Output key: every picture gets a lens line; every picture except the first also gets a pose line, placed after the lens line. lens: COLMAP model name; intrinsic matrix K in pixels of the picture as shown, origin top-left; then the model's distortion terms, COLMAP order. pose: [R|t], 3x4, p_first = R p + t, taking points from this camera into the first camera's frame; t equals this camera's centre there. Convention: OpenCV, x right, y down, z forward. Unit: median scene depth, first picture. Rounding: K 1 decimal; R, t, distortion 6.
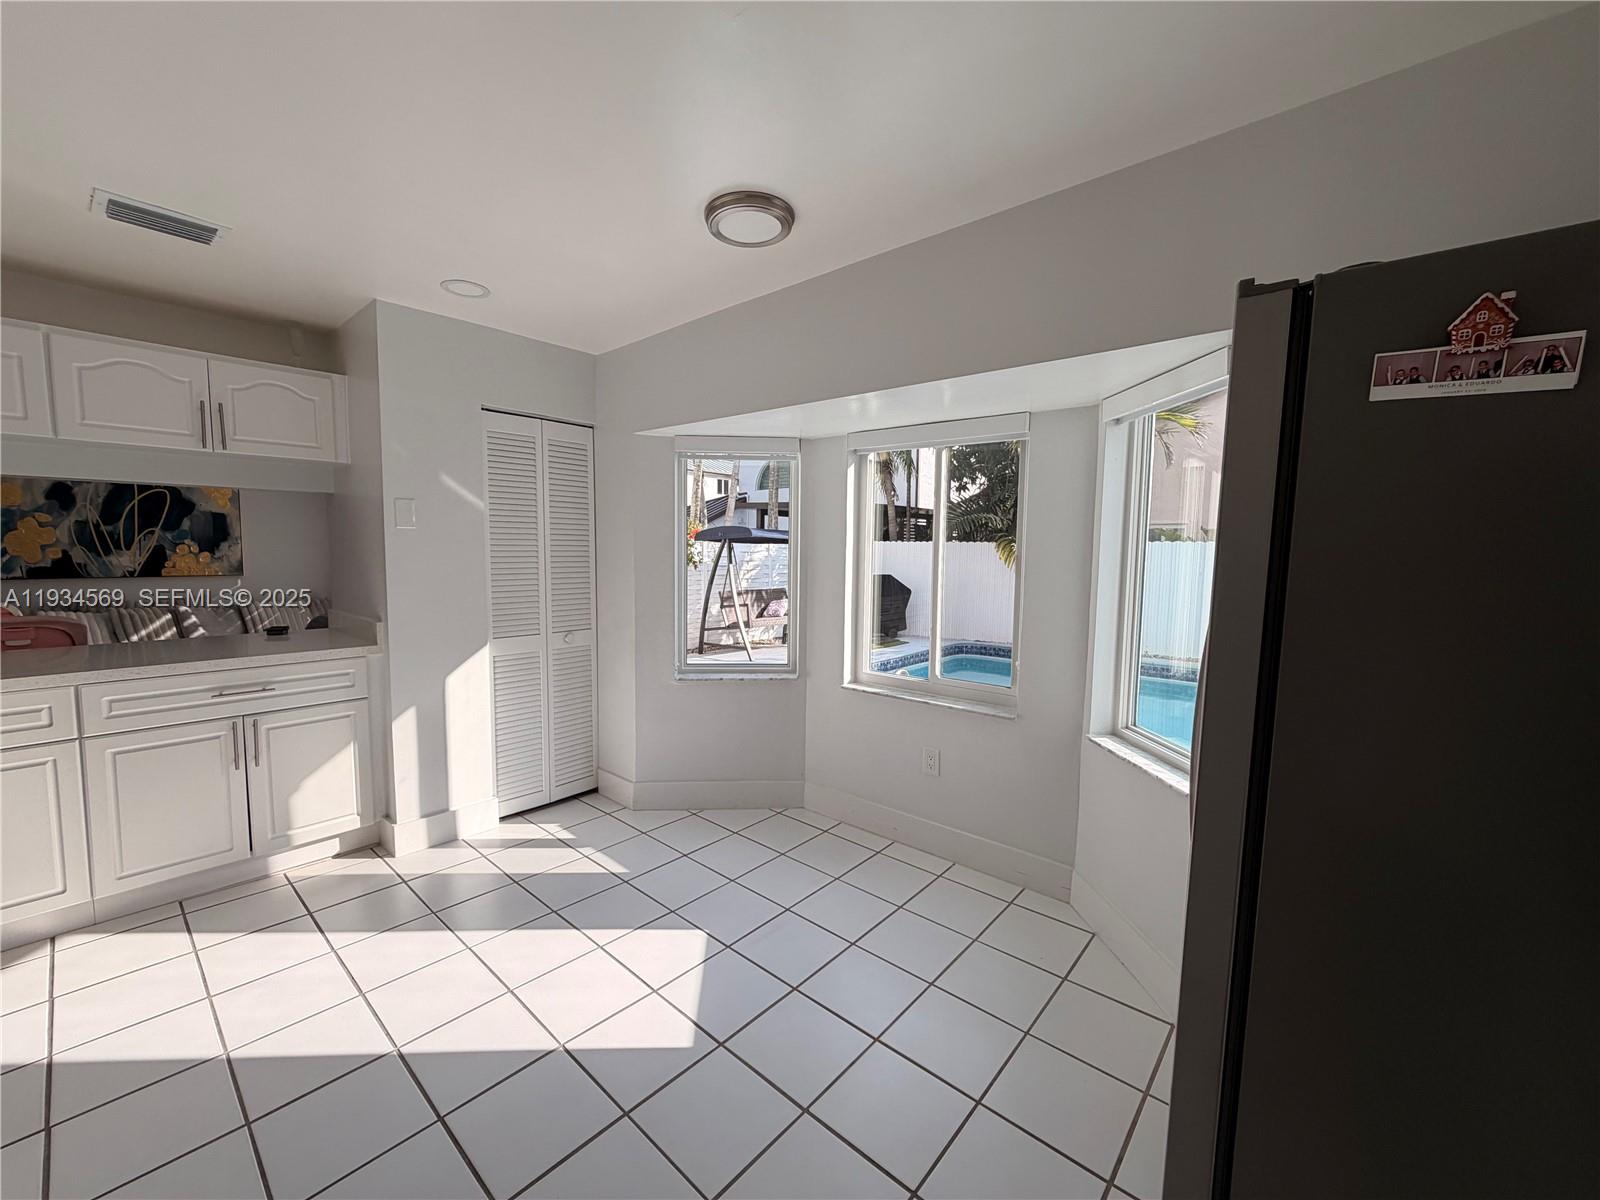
lens RADIAL K [[638.9, 0, 795.8], [0, 638.9, 599.7], [0, 0, 1]] dist [0.000174, -0.000139]
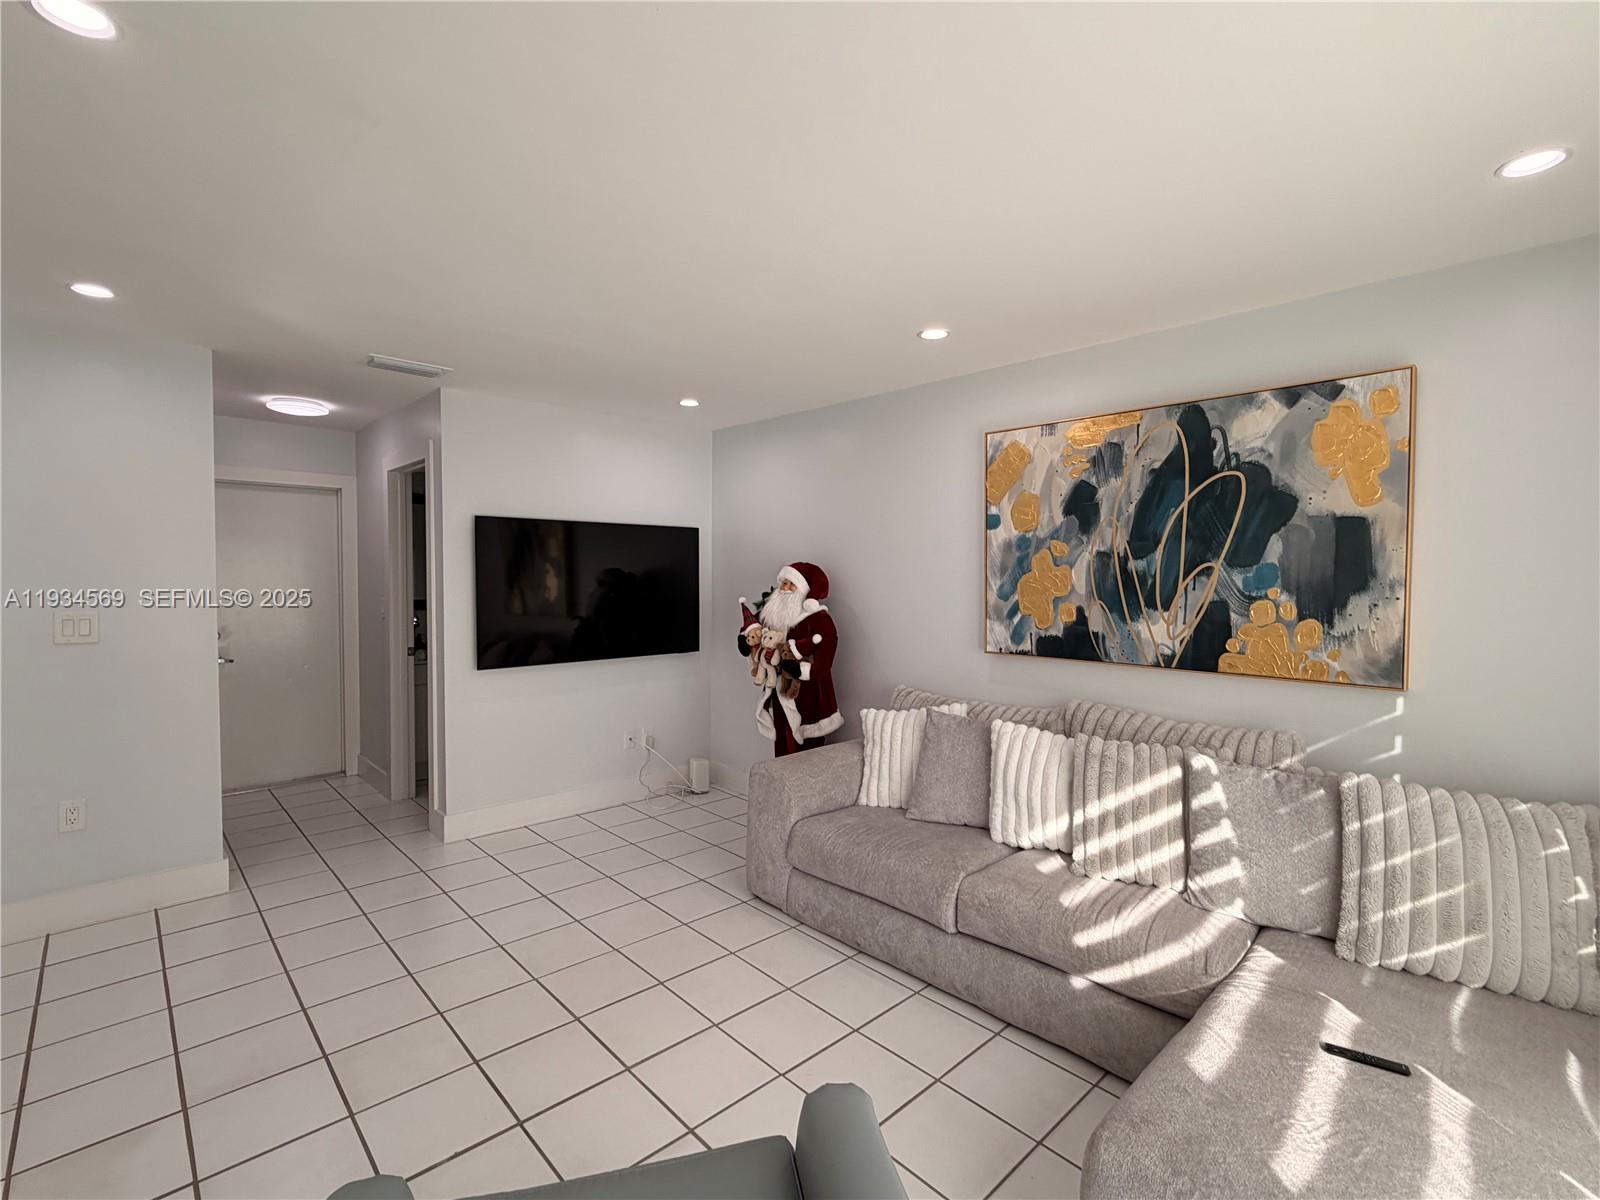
lens RADIAL K [[735.5, 0, 800.0], [0, 735.5, 600.0], [0, 0, 1]] dist [0.003163, -0.000068]
pose [[-0.093592, 0.019005, -0.995429, -0.513584], [-0.089709, 0.995590, 0.027442, -0.080772], [0.991561, 0.091867, -0.091474, 0.833500]]
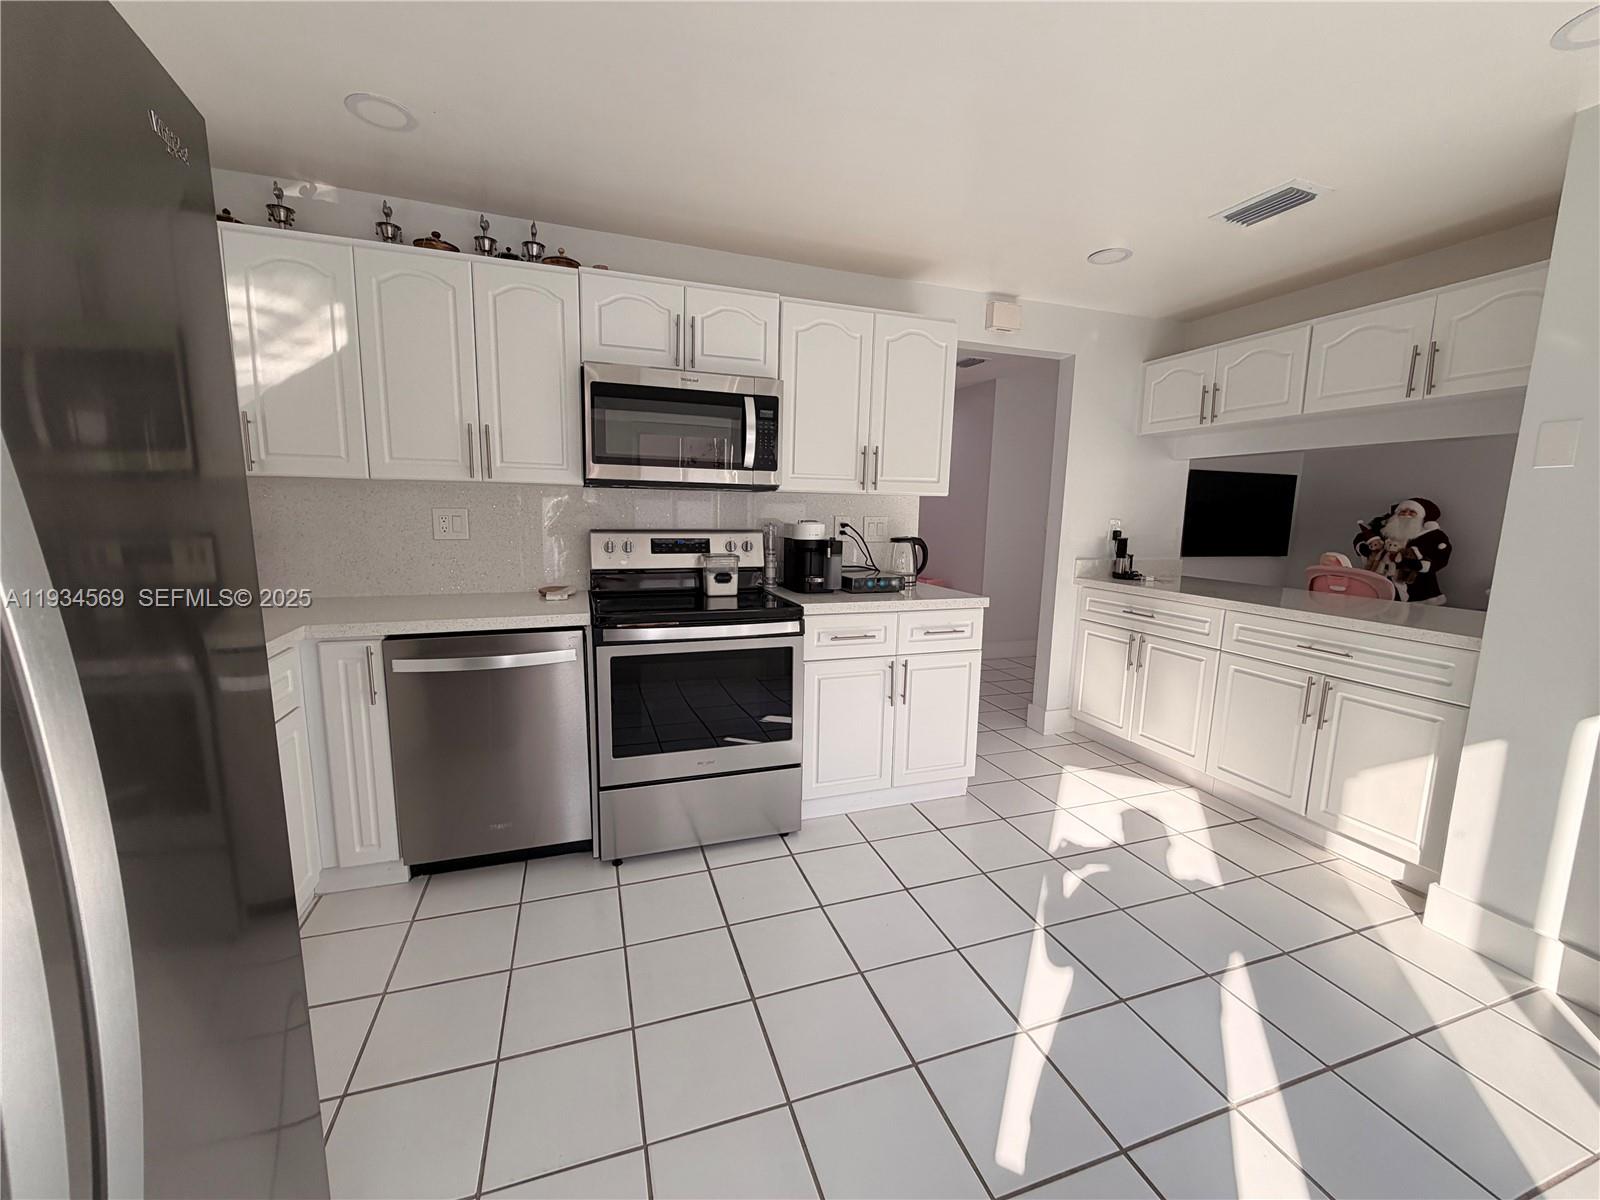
lens RADIAL K [[638.9, 0, 795.8], [0, 638.9, 599.7], [0, 0, 1]] dist [0.000174, -0.000139]
pose [[-0.499411, 0.099887, -0.860588, 0.187979], [-0.097620, 0.980518, 0.170457, -0.009774], [0.860848, 0.169138, -0.479930, 0.382535]]
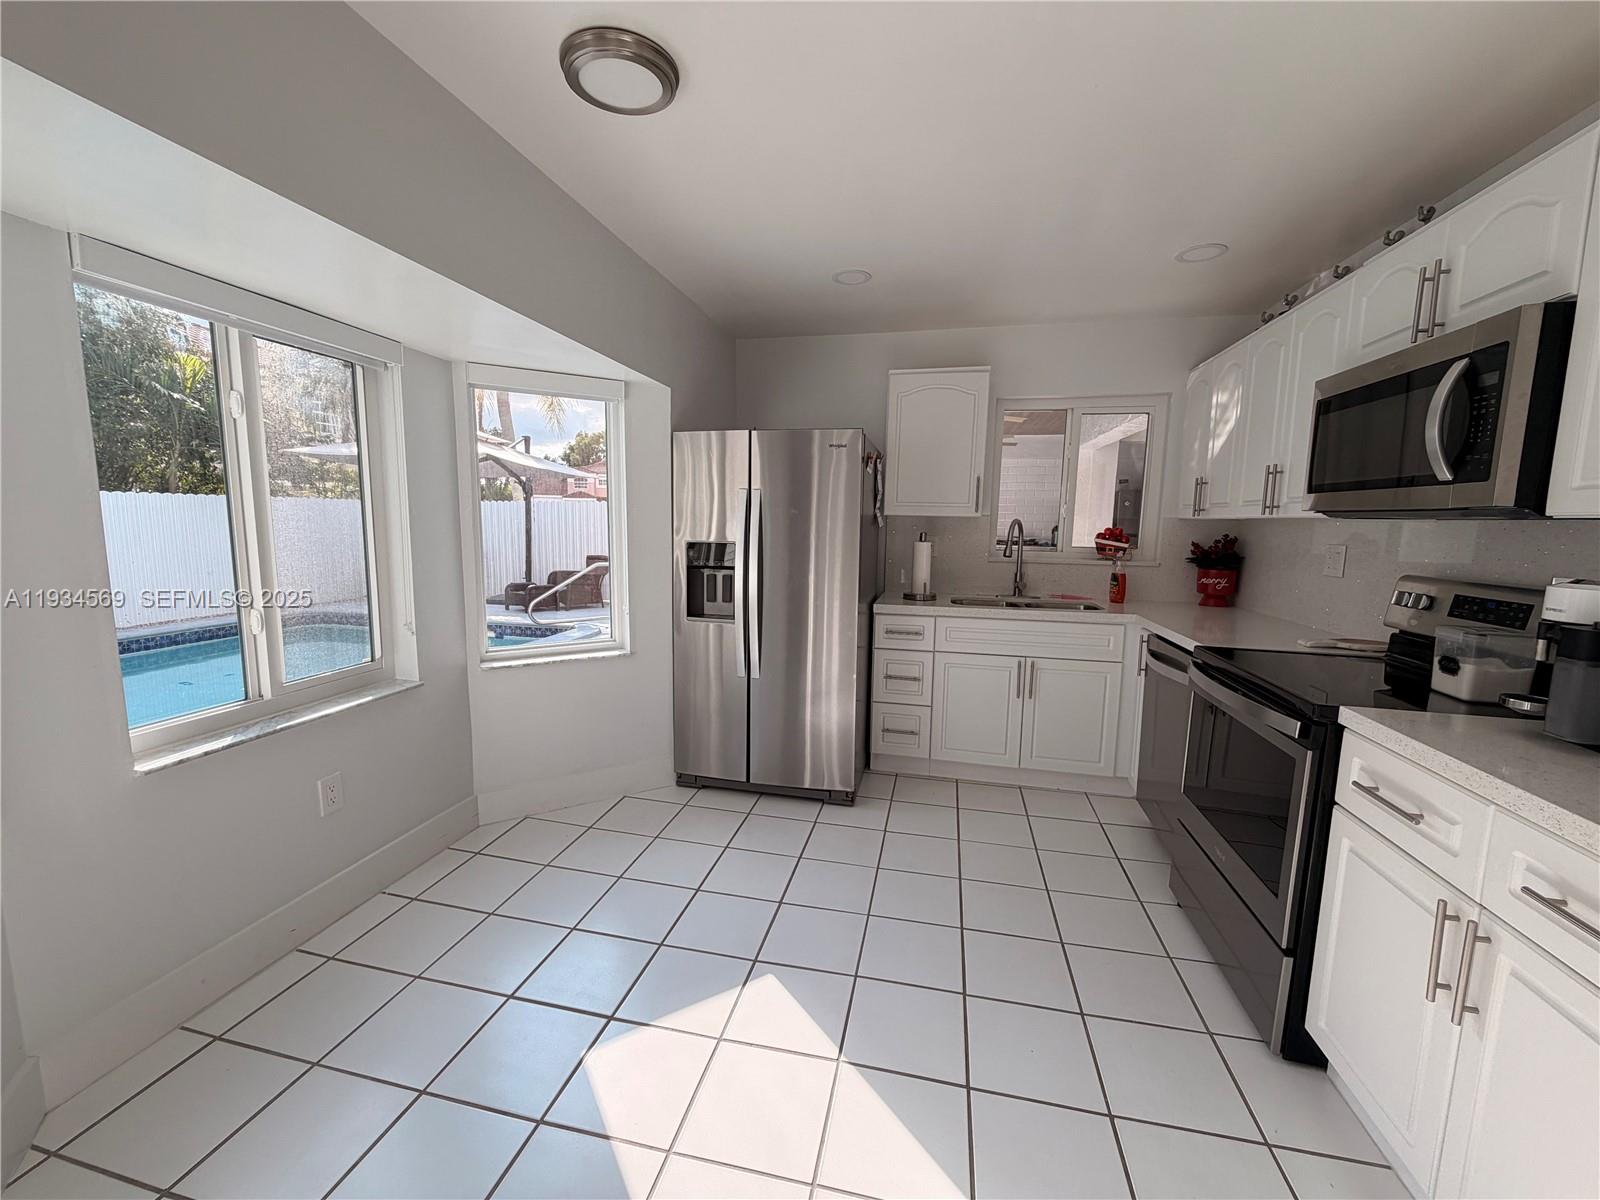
lens RADIAL K [[638.9, 0, 795.8], [0, 638.9, 599.7], [0, 0, 1]] dist [0.000174, -0.000139]
pose [[-0.470197, -0.130741, 0.872824, -0.376626], [0.053838, 0.982876, 0.176229, -0.037112], [-0.880918, 0.129853, -0.455106, 0.501122]]
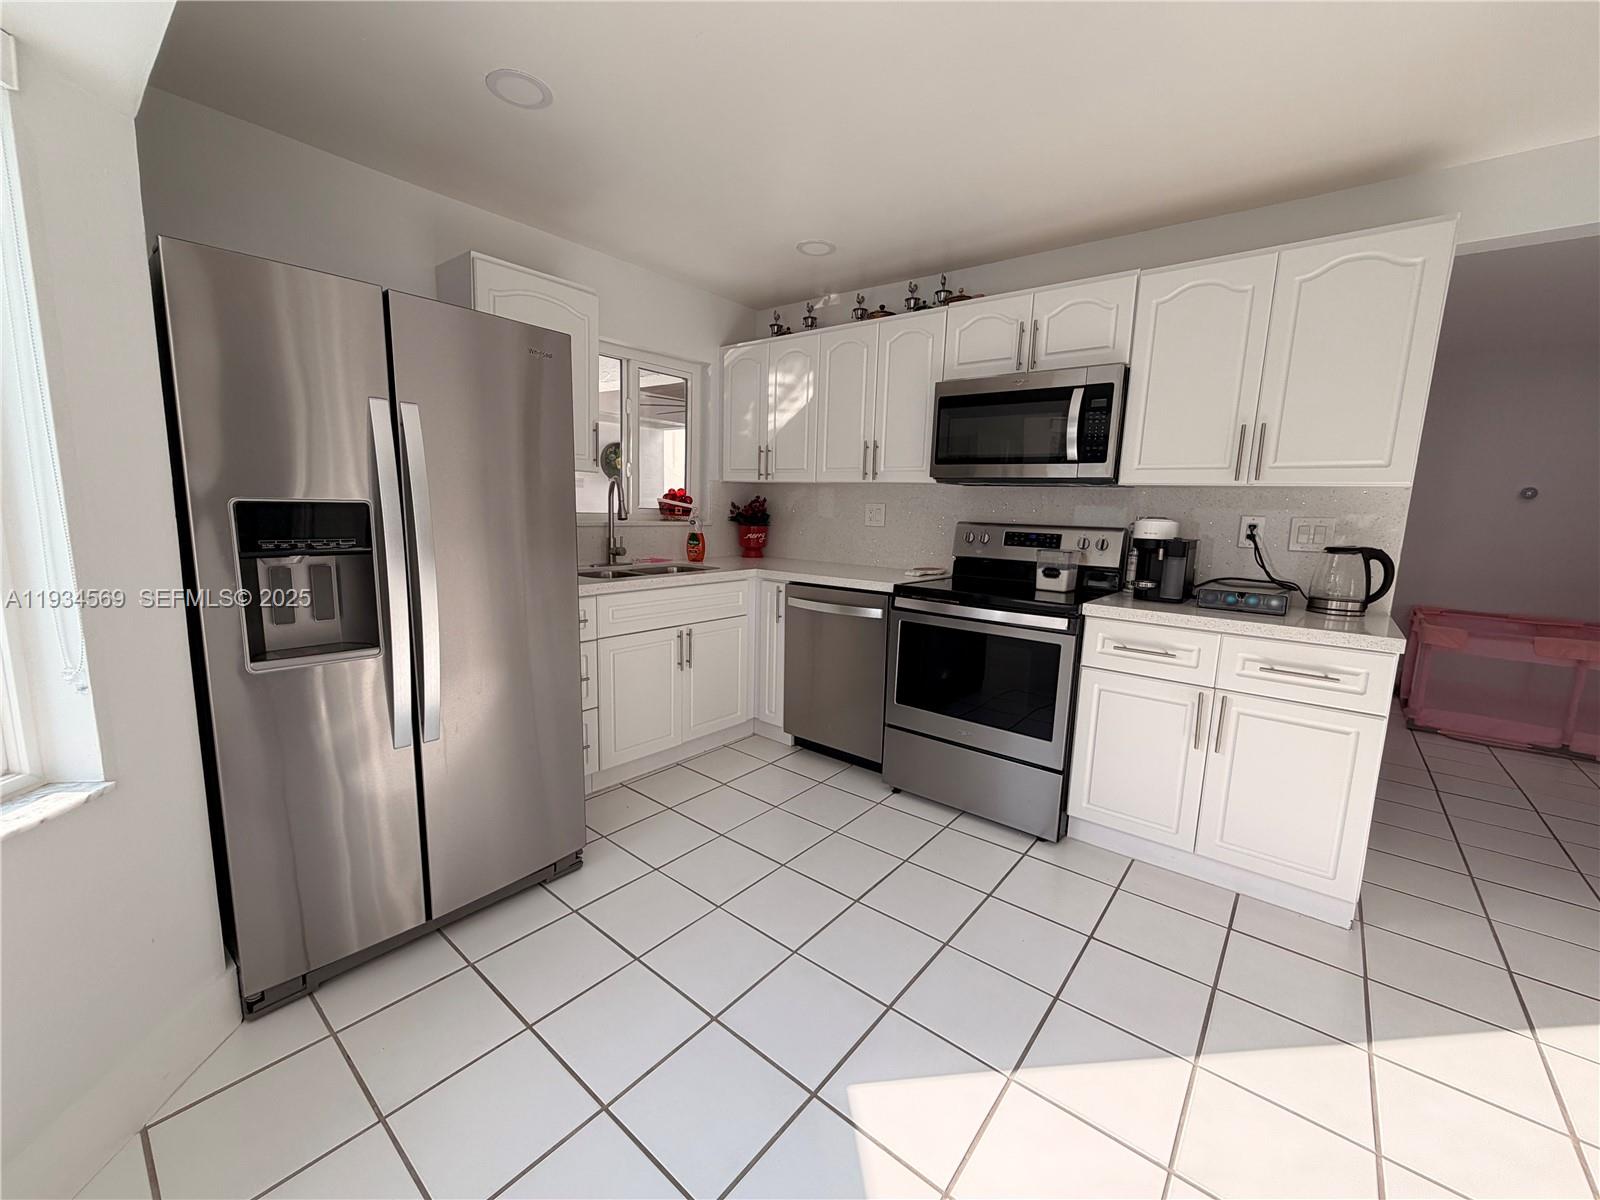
lens RADIAL K [[638.9, 0, 795.8], [0, 638.9, 599.7], [0, 0, 1]] dist [0.000174, -0.000139]
pose [[-0.998468, -0.040124, -0.038103, -0.014759], [-0.047818, 0.972179, 0.229306, -0.021175], [0.027842, 0.230777, -0.972608, 0.594263]]
